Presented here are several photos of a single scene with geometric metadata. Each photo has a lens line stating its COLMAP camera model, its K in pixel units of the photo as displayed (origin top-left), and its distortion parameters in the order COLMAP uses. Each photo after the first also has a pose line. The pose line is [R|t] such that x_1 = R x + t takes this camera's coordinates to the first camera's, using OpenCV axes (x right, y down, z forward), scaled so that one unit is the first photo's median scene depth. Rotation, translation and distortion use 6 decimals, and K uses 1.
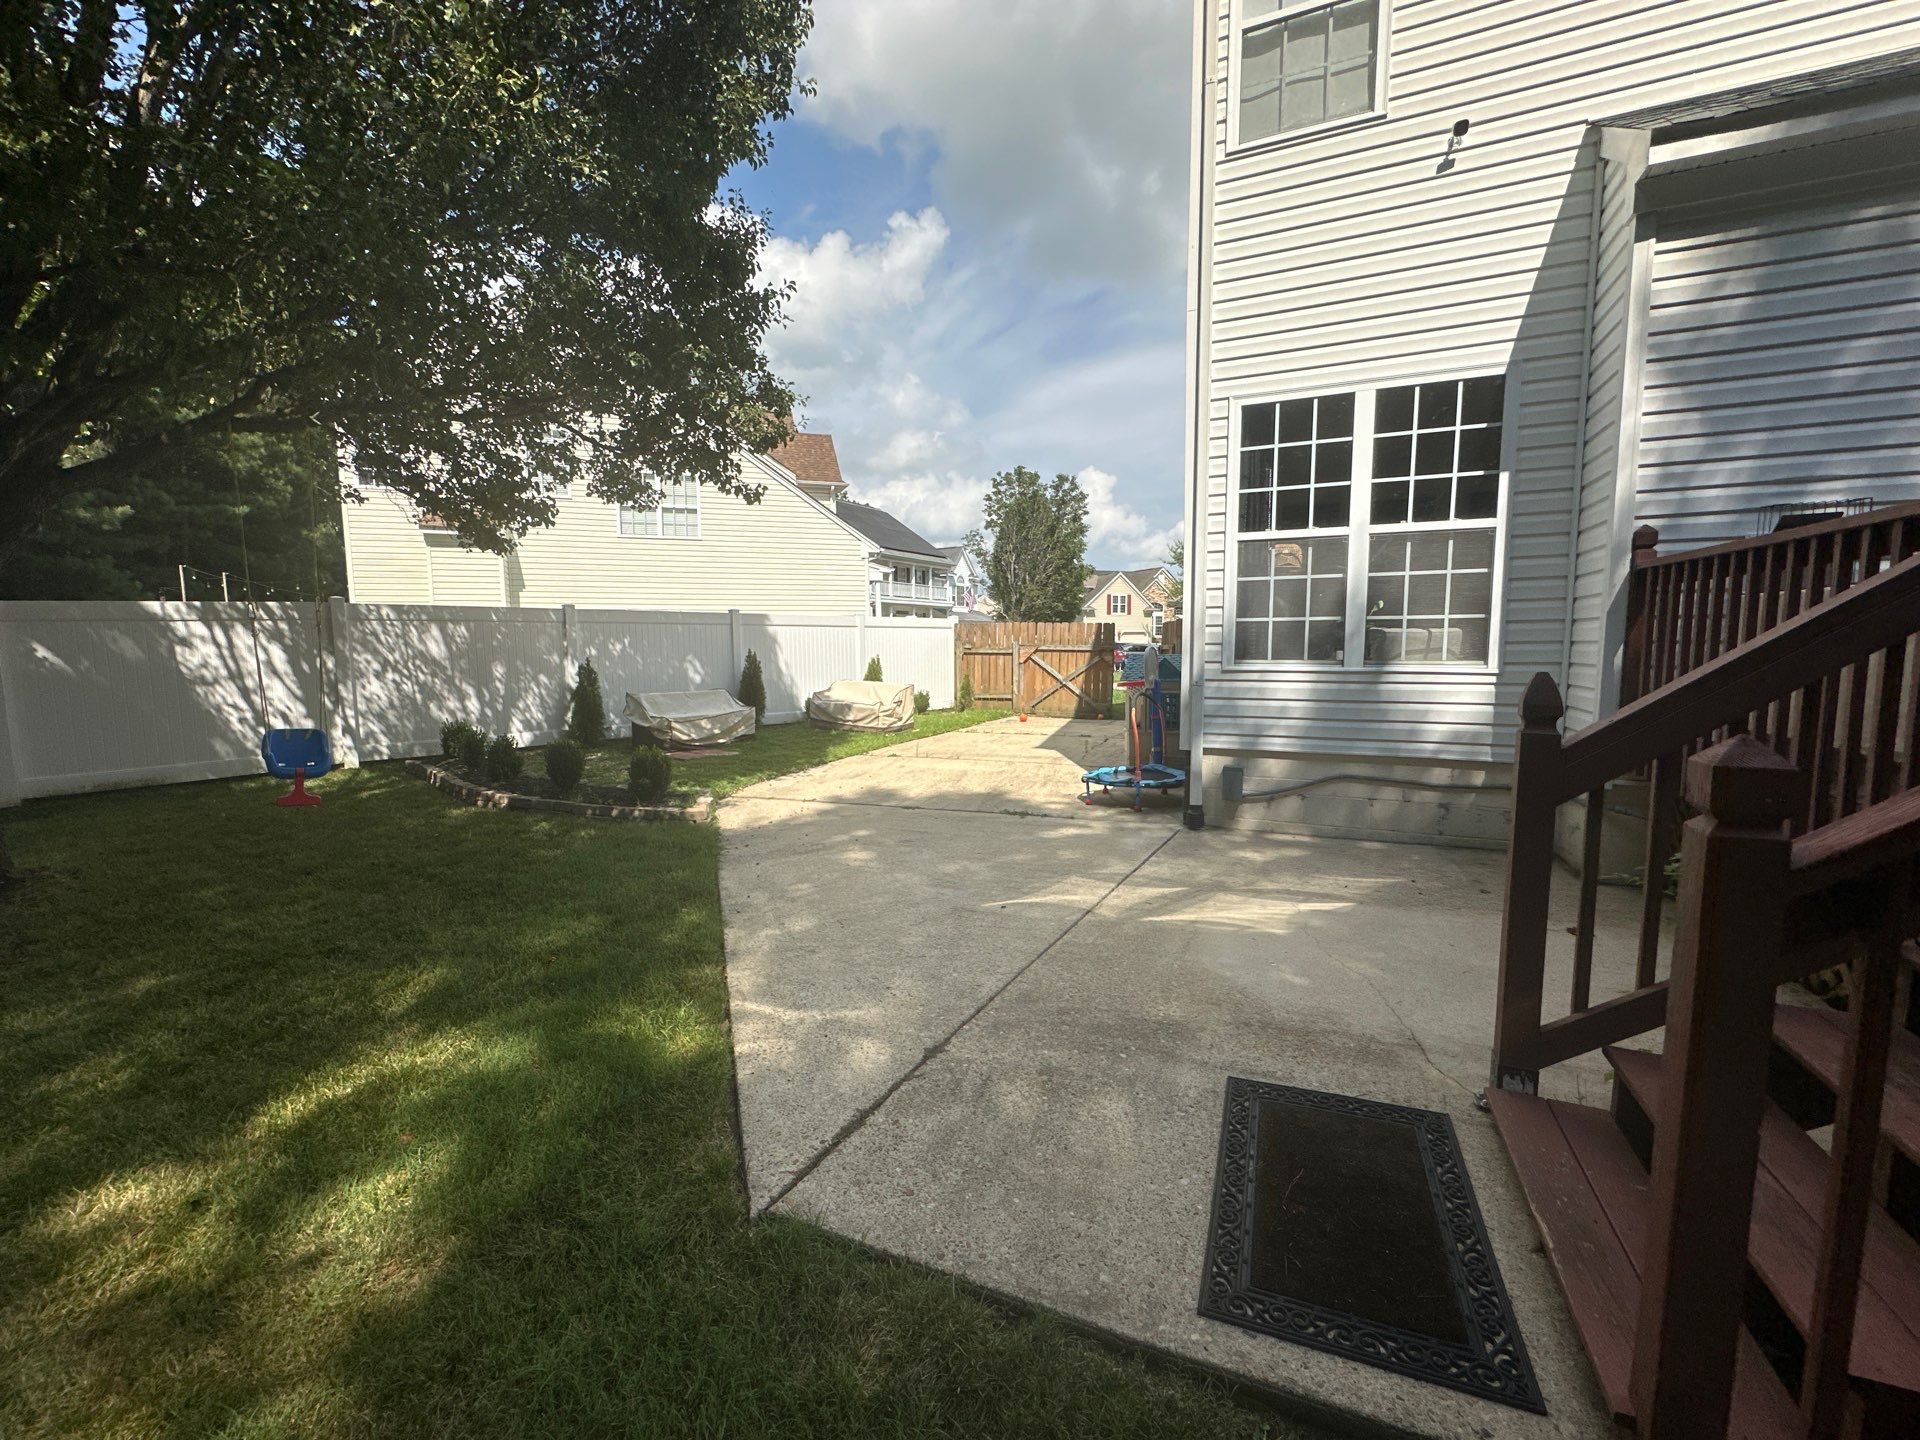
lens RADIAL K [[764.0, 0, 960.0], [0, 764.0, 720.0], [0, 0, 1]] dist [-0.002627, -0.000908]
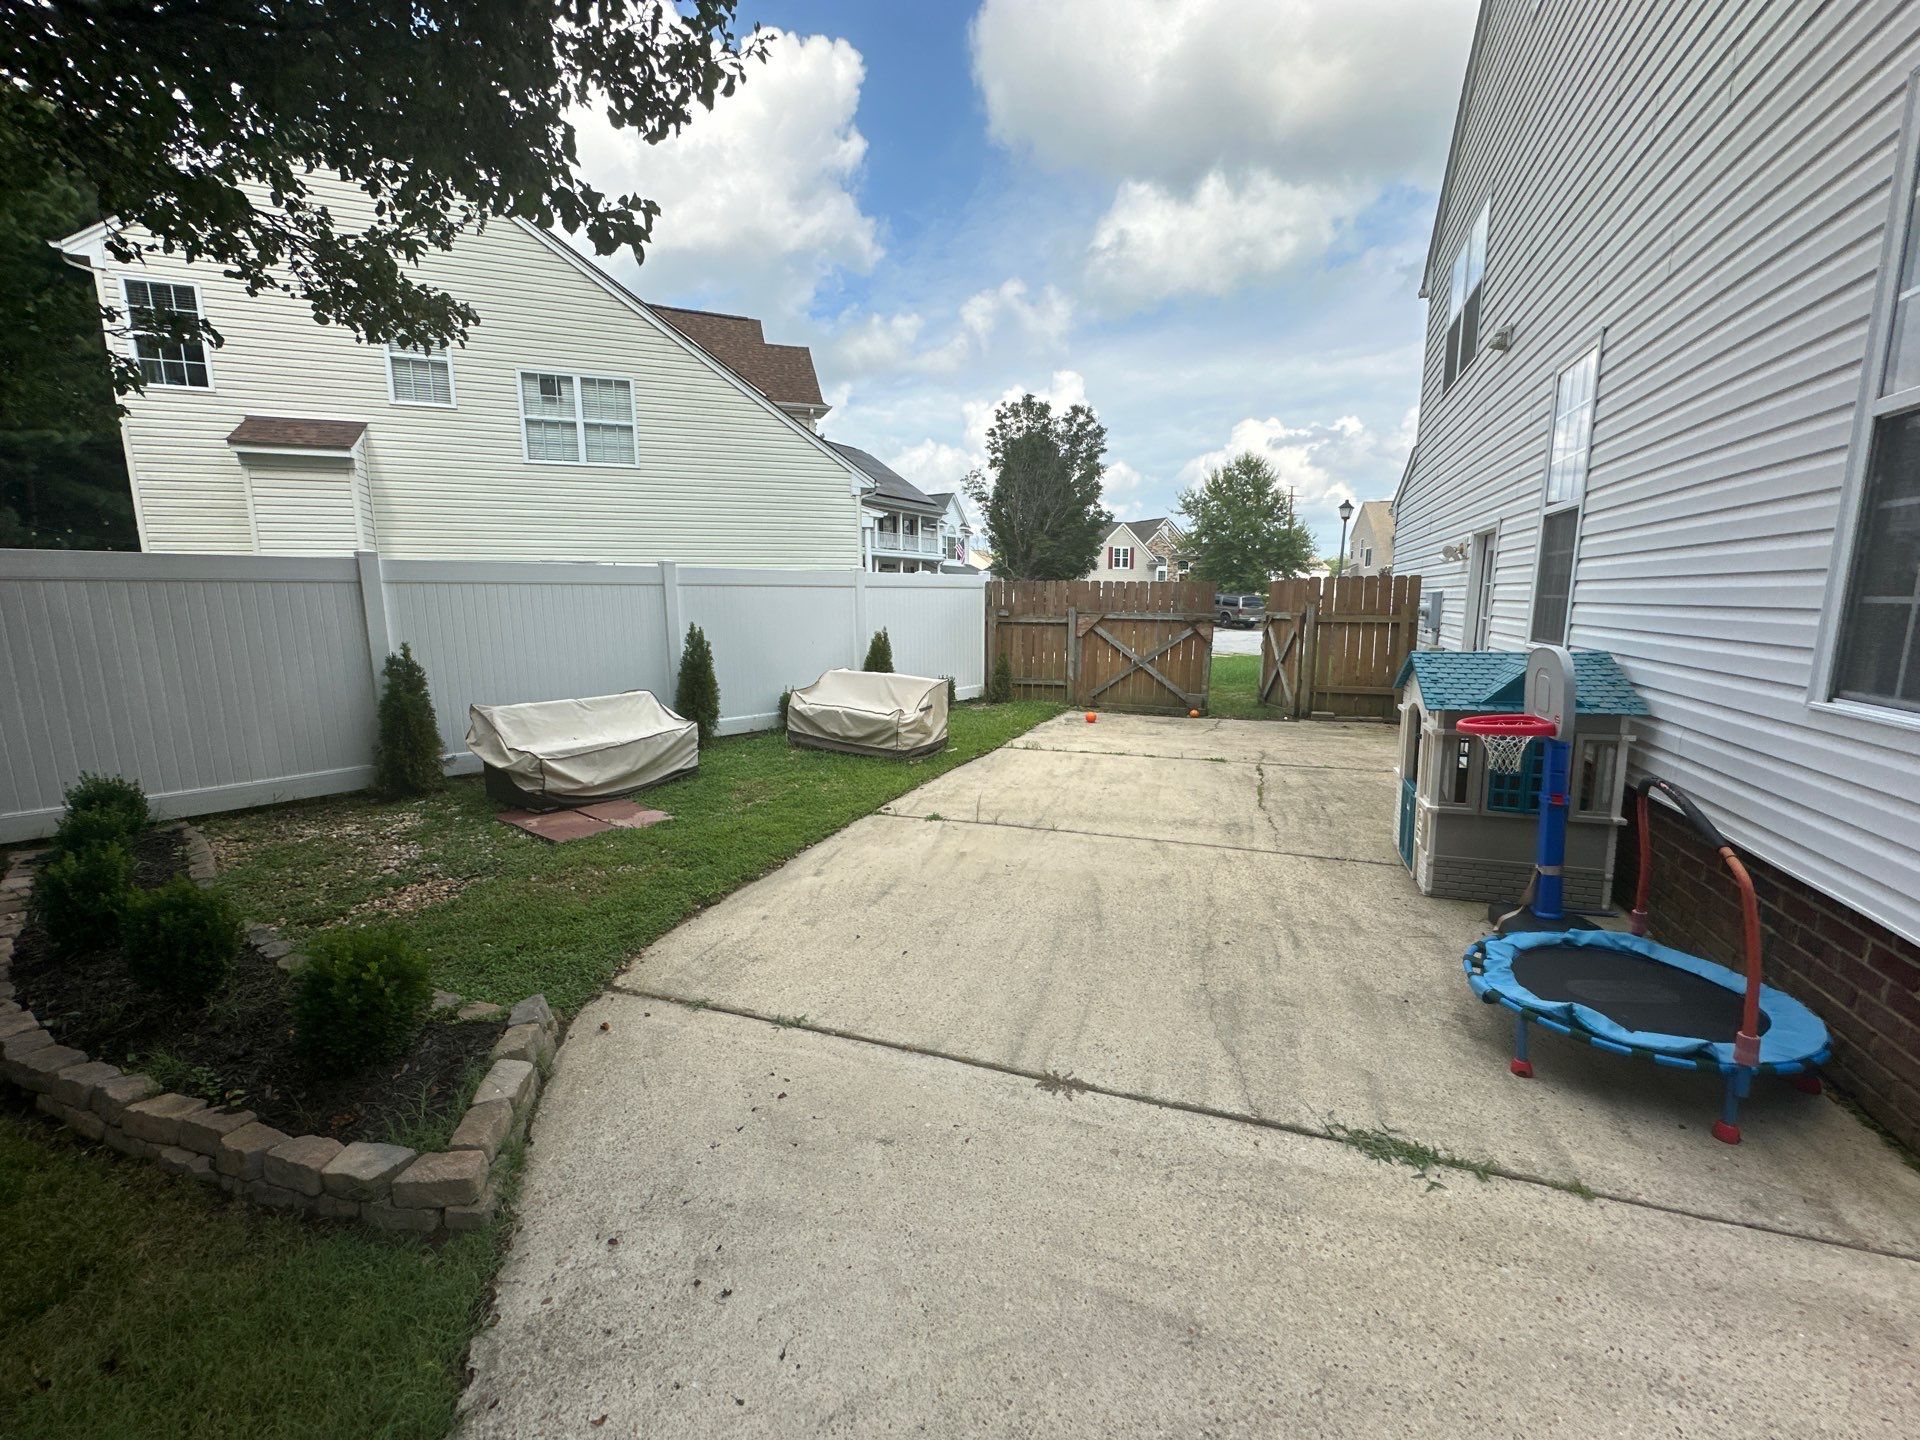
lens RADIAL K [[769.1, 0, 960.0], [0, 769.1, 720.0], [0, 0, 1]] dist [-0.003971, -0.000214]
pose [[0.999648, -0.003718, 0.026255, -0.031382], [0.002202, 0.998343, 0.057499, -0.022688], [-0.026426, -0.057421, 0.998000, 0.160200]]
